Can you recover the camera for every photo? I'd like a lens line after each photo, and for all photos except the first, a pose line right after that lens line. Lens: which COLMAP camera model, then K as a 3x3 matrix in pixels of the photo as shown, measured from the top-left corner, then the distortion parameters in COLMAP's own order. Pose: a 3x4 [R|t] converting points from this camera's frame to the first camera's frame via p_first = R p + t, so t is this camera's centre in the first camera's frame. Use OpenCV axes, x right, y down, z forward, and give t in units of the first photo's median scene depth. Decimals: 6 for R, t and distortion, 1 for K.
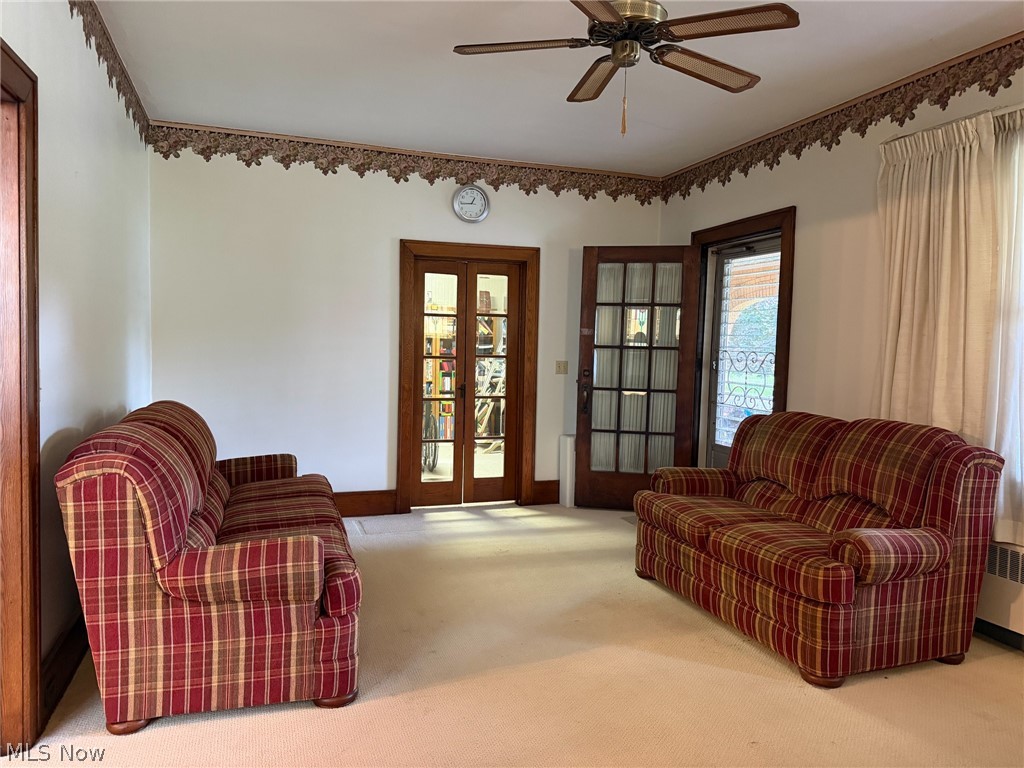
lens RADIAL K [[720.3, 0, 512.4], [0, 720.3, 398.0], [0, 0, 1]] dist [0.100127, -0.128906]
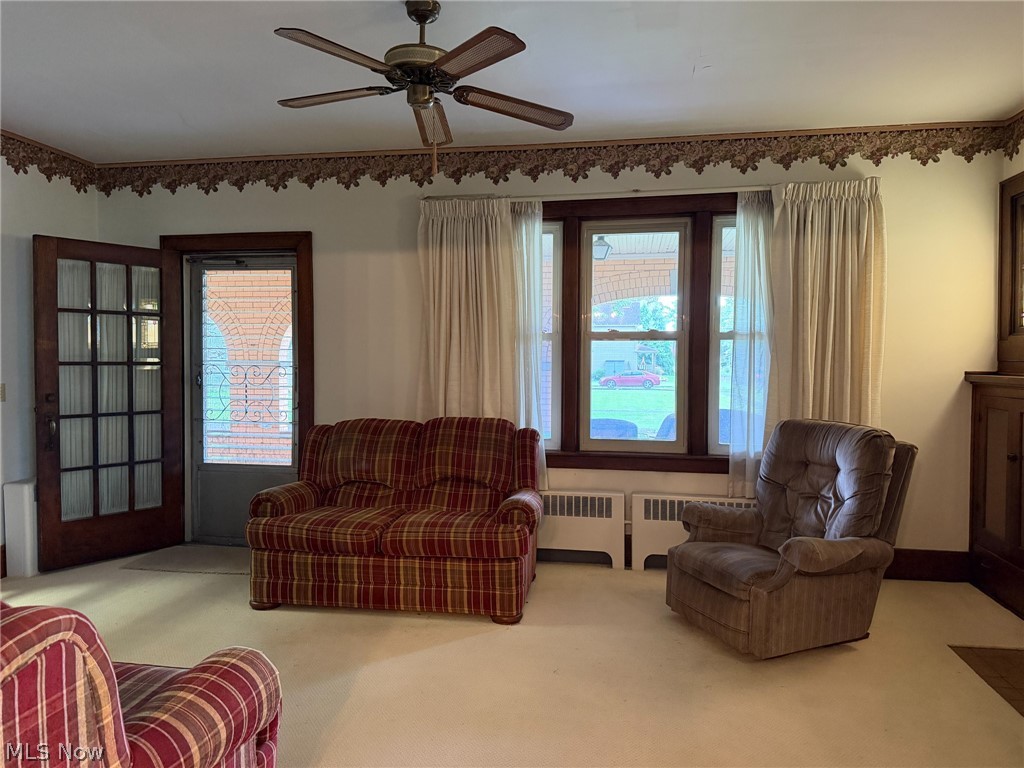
lens RADIAL K [[737.5, 0, 513.5], [0, 737.5, 381.9], [0, 0, 1]] dist [0.011982, -0.003784]
pose [[0.456725, -0.053255, 0.888012, -0.467440], [0.072539, 0.997112, 0.022490, -0.041522], [-0.886646, 0.054144, 0.459269, 0.237833]]
